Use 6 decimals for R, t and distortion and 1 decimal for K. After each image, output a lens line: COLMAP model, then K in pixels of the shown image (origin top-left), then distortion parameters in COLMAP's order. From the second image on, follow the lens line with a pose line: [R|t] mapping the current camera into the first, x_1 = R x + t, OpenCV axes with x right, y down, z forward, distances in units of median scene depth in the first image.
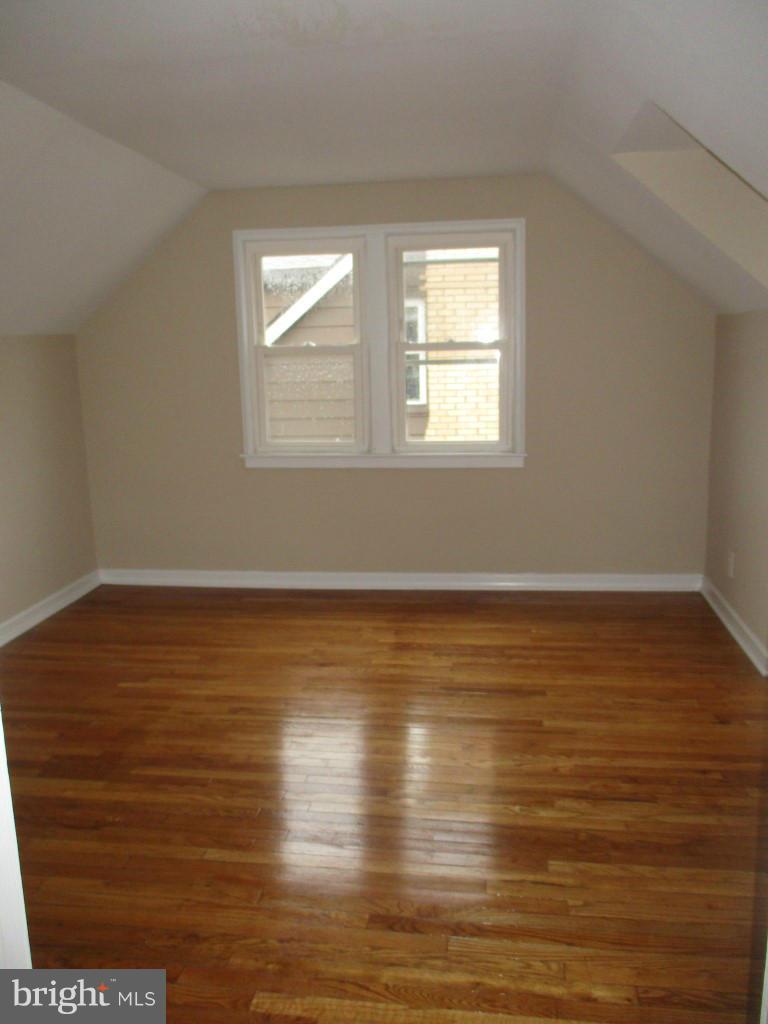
lens RADIAL K [[882.8, 0, 384.0], [0, 882.8, 512.0], [0, 0, 1]] dist [-0.076693, 0.002402]
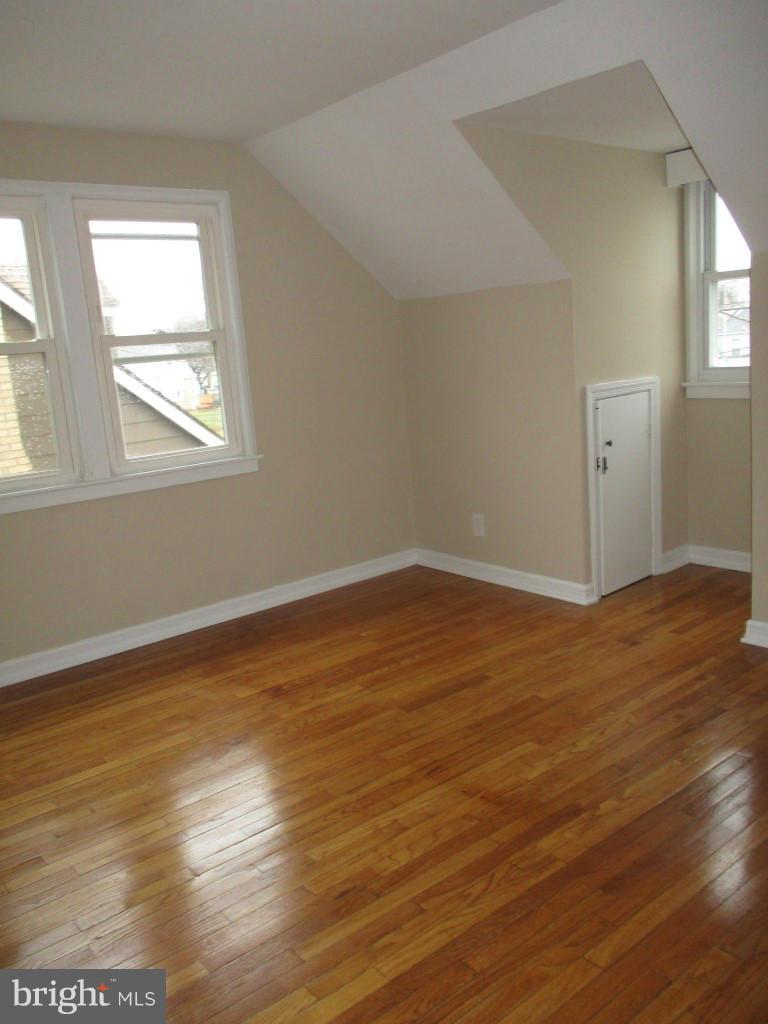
lens RADIAL K [[851.3, 0, 384.0], [0, 851.3, 512.0], [0, 0, 1]] dist [-0.040209, 0.009672]
pose [[0.664006, -0.161327, 0.730116, -0.438703], [0.197457, 0.979618, 0.036879, -0.018401], [-0.721185, 0.119678, 0.682327, 0.358426]]
